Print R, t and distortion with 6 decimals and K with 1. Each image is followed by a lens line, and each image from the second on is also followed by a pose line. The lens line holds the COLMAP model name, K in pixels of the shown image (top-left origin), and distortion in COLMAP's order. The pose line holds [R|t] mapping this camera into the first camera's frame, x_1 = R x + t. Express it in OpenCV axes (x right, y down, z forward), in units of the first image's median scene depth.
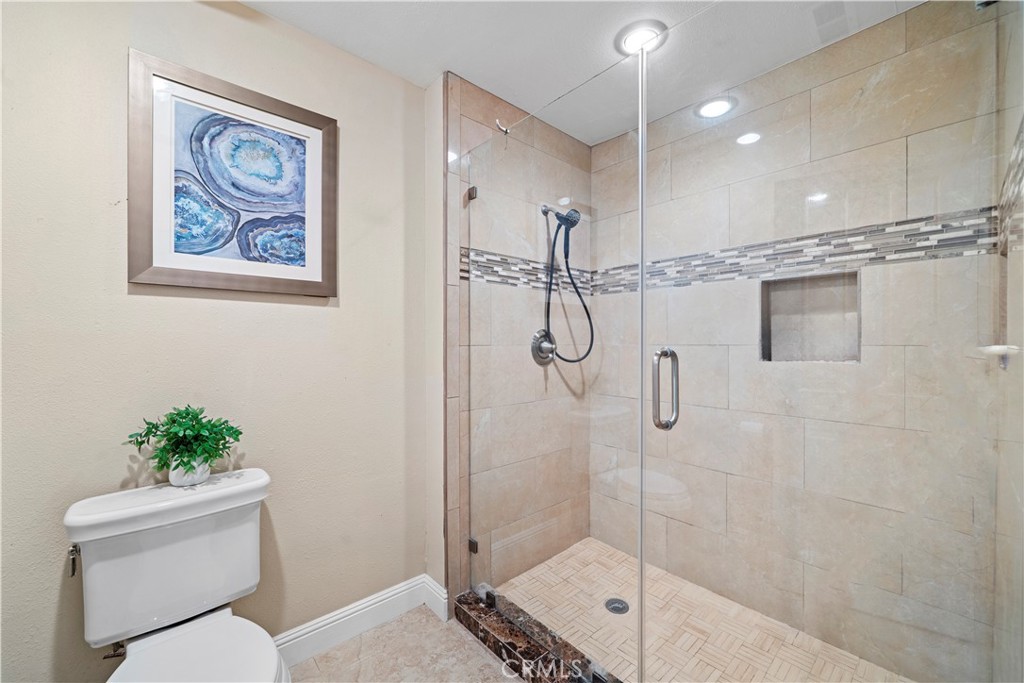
lens RADIAL K [[407.3, 0, 511.9], [0, 407.3, 341.5], [0, 0, 1]] dist [-0.003350, 0.001288]
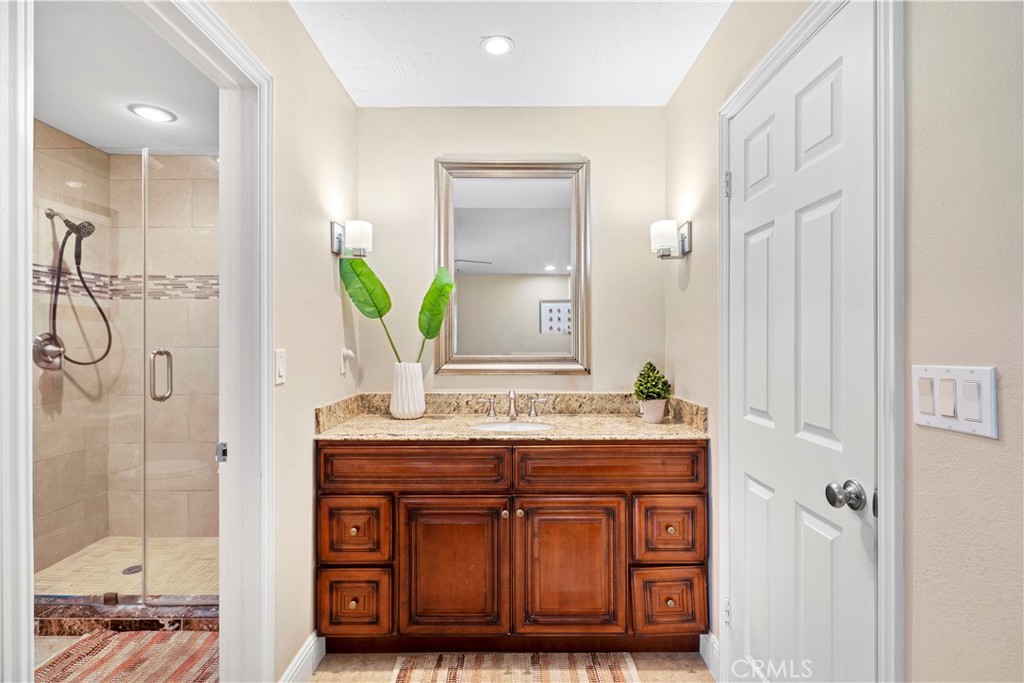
lens RADIAL K [[501.7, 0, 513.3], [0, 501.7, 340.5], [0, 0, 1]] dist [0.002107, -0.000669]
pose [[0.663028, 0.000105, 0.748595, -0.083492], [0.002167, 0.999996, -0.002060, -0.005112], [-0.748592, 0.002988, 0.663025, -0.638437]]
